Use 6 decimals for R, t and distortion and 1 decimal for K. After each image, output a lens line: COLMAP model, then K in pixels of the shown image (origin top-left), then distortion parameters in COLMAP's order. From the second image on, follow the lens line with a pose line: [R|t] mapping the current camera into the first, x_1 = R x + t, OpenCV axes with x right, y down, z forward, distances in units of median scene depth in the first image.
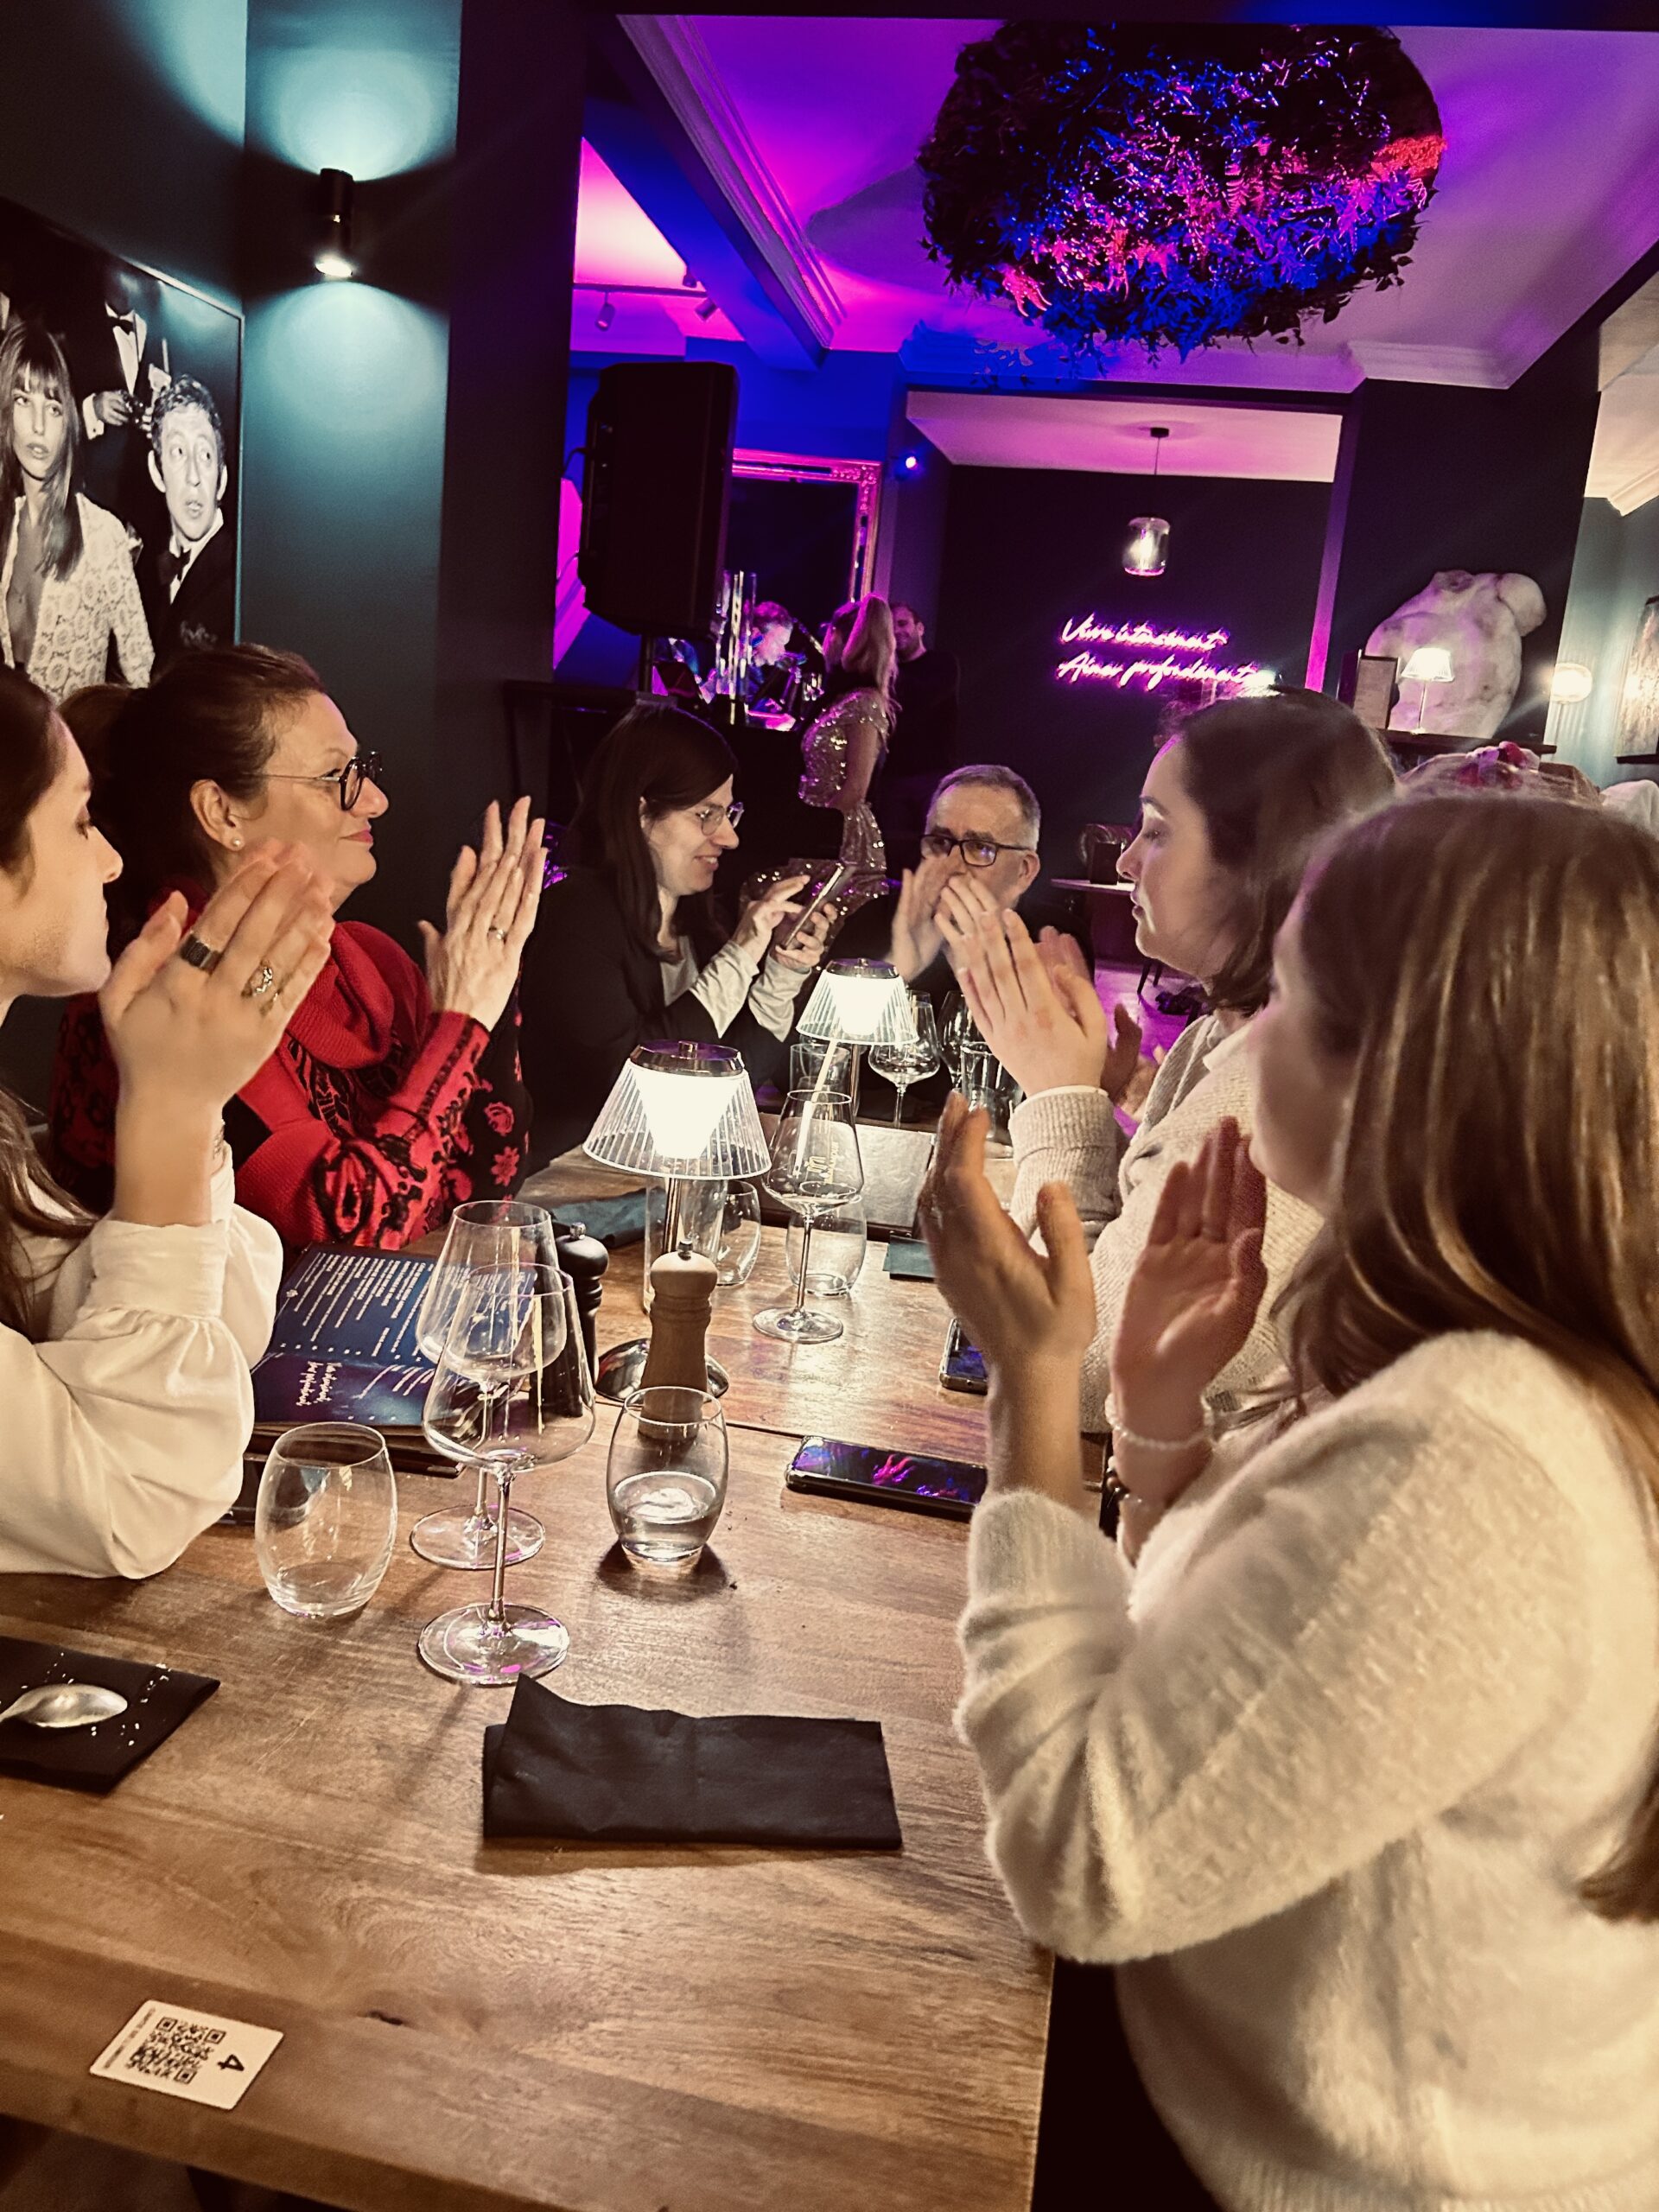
lens RADIAL K [[1669.2, 0, 823.7], [0, 1669.2, 1103.8], [0, 0, 1]] dist [0.019667, -0.020773]
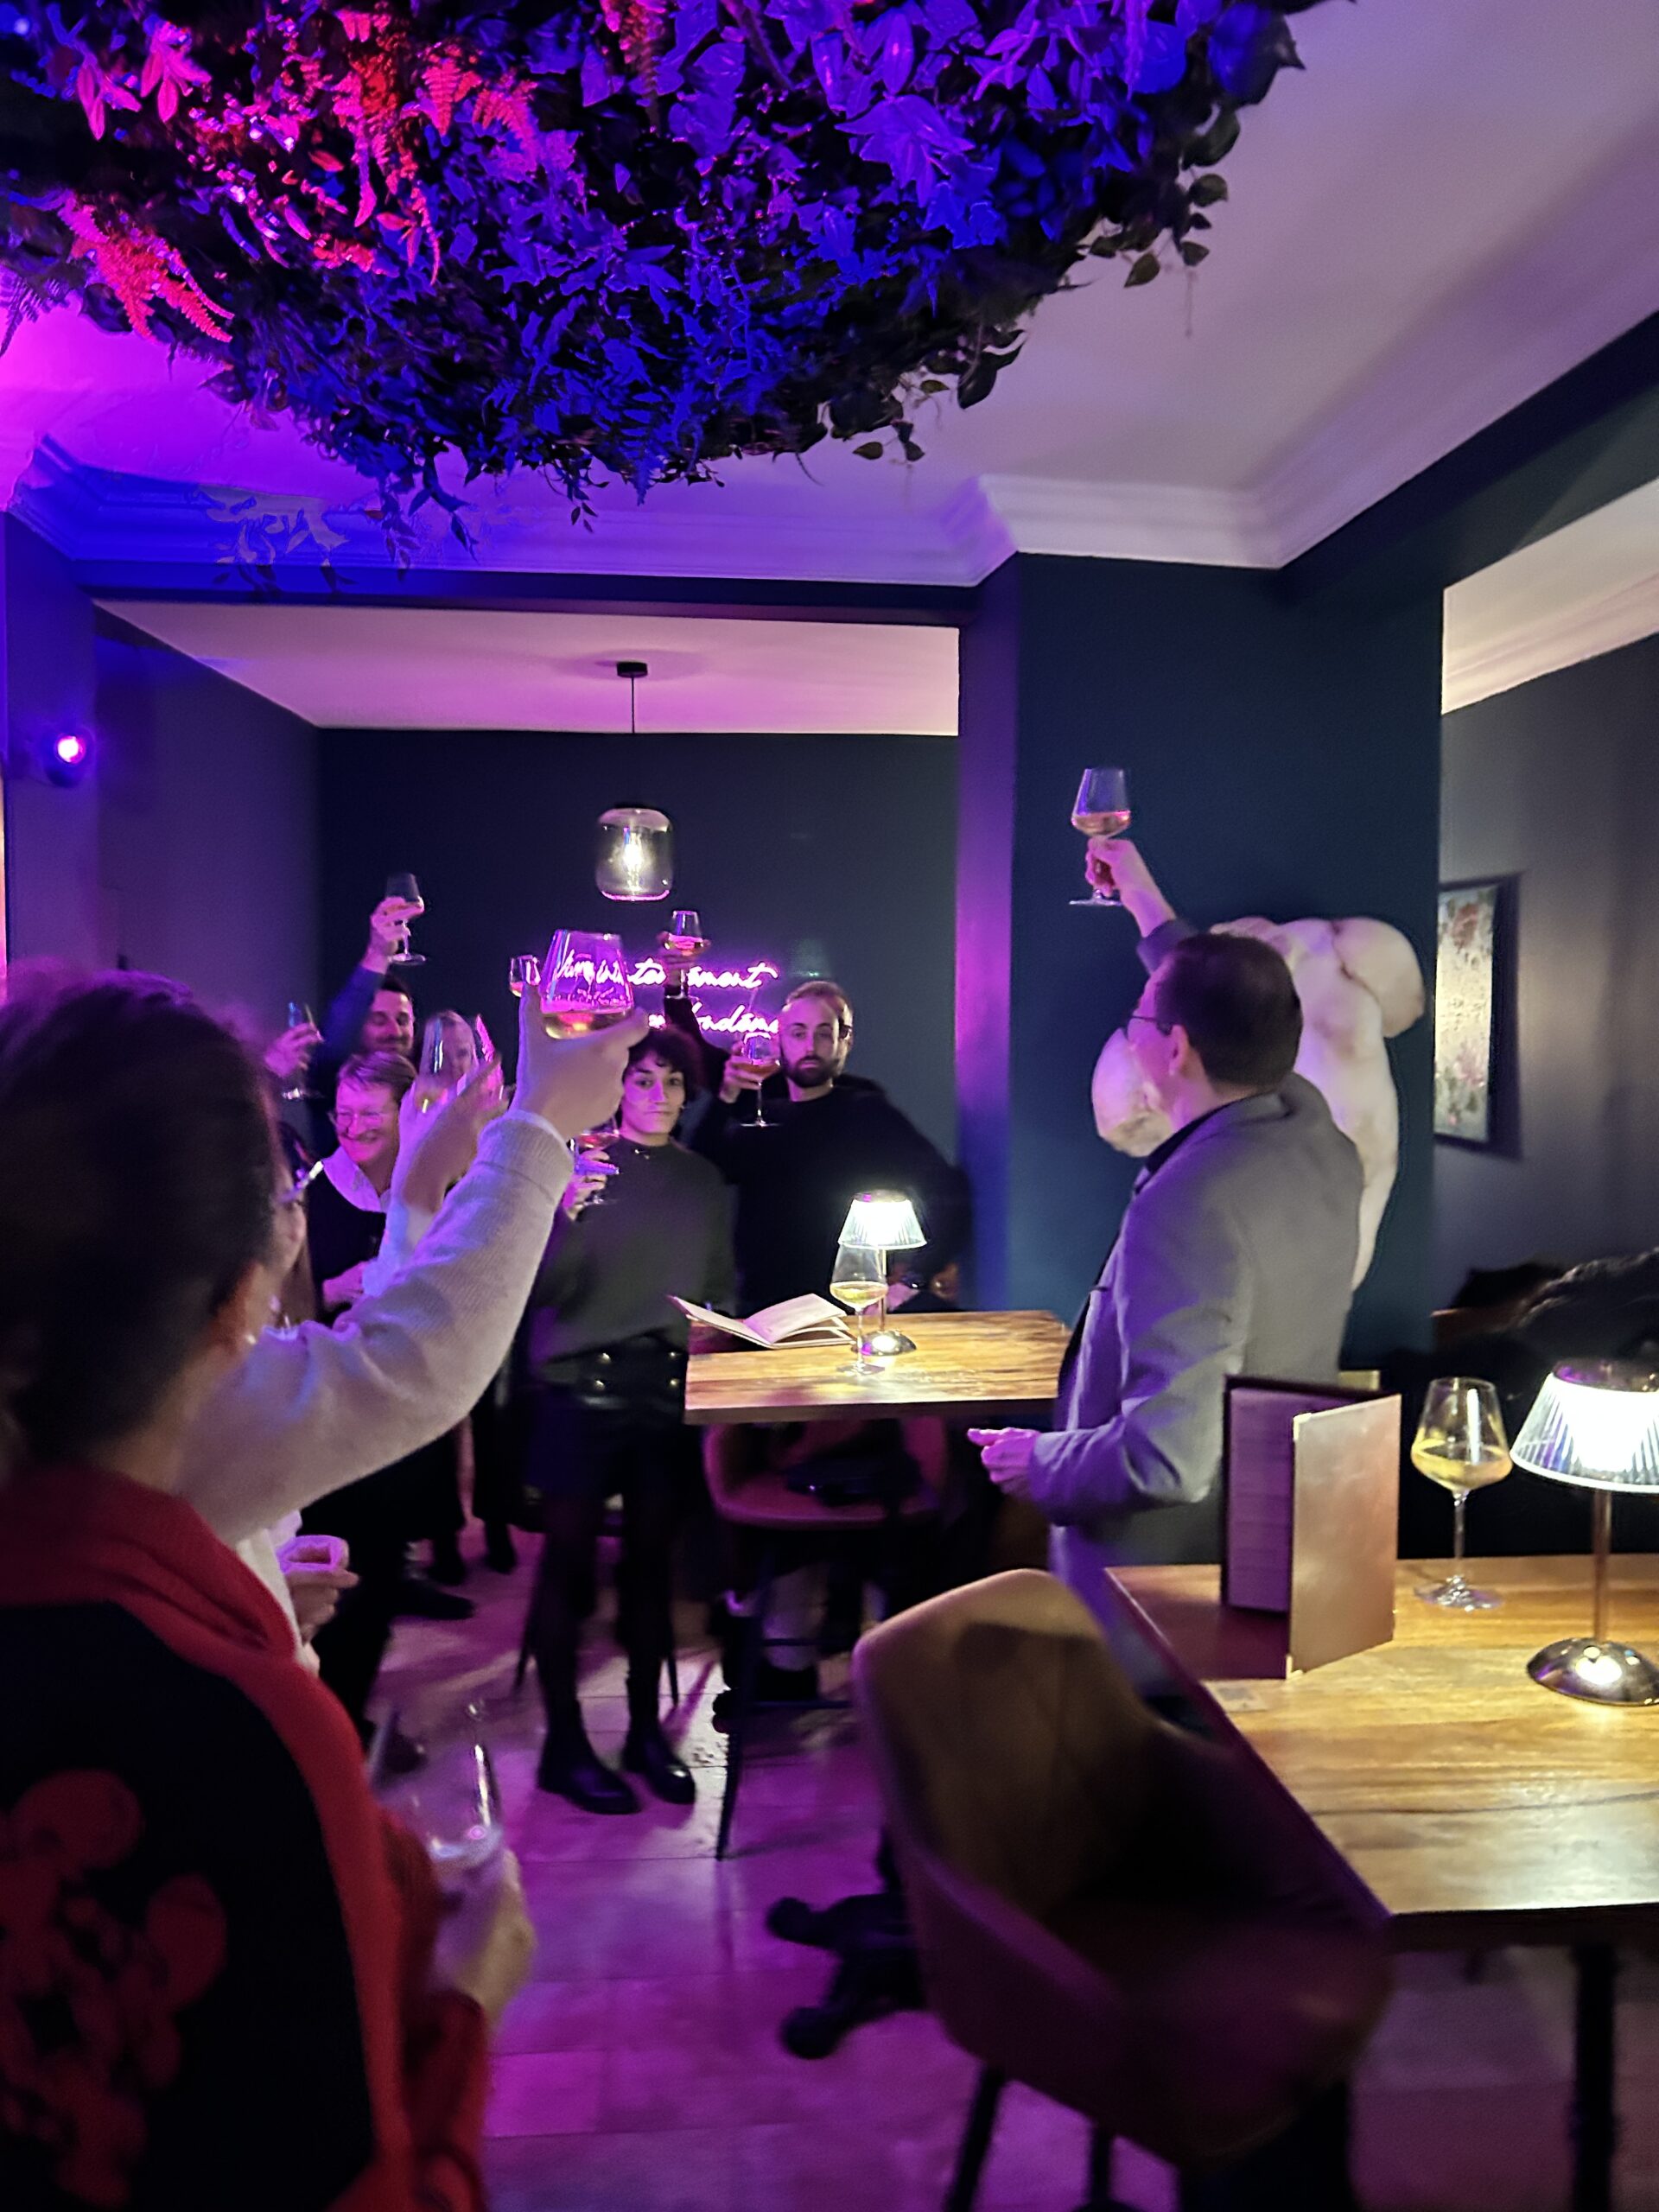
lens RADIAL K [[1669.2, 0, 845.4], [0, 1669.2, 1121.5], [0, 0, 1]] dist [0.019667, -0.020773]
pose [[0.956311, -0.105142, 0.272791, 0.093221], [0.136692, 0.985624, -0.099305, -0.171030], [-0.258428, 0.132255, 0.956935, 0.427547]]
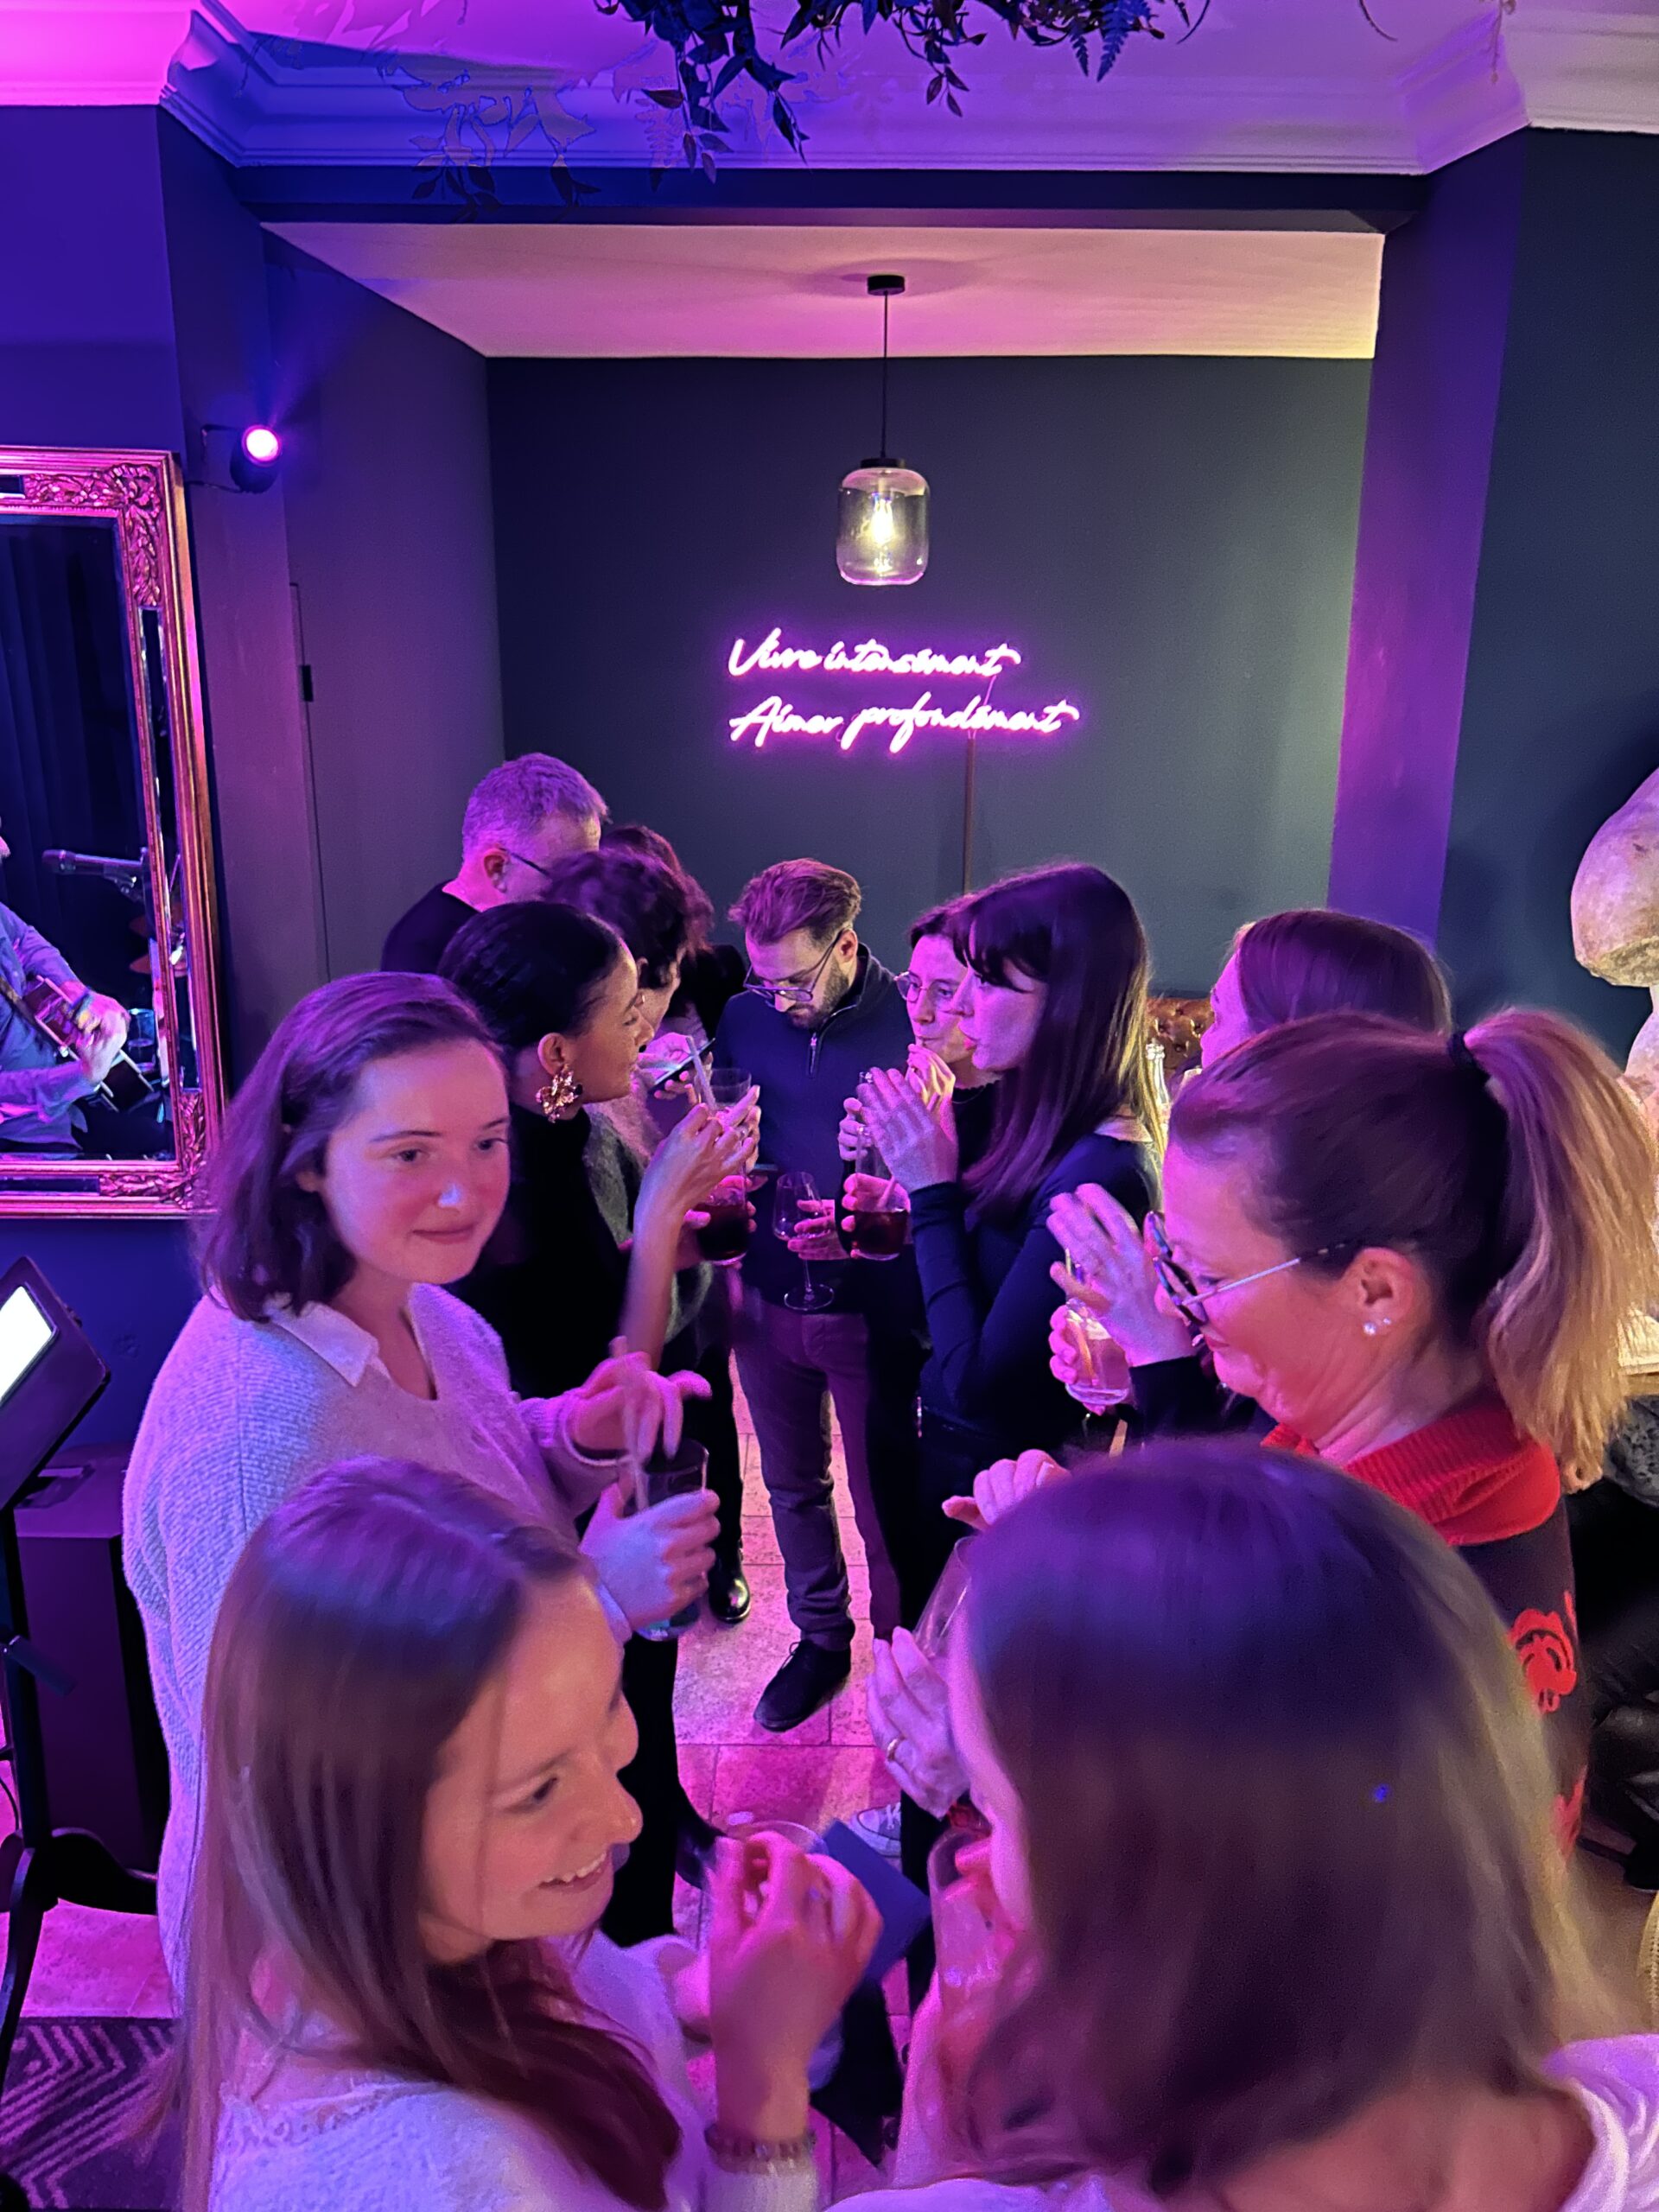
lens RADIAL K [[1669.2, 0, 805.6], [0, 1669.2, 1142.3], [0, 0, 1]] dist [0.019667, -0.020773]
pose [[0.978870, -0.137486, 0.151364, 0.071289], [0.120342, 0.985795, 0.117161, -0.214991], [-0.165322, -0.096470, 0.981510, 0.503180]]
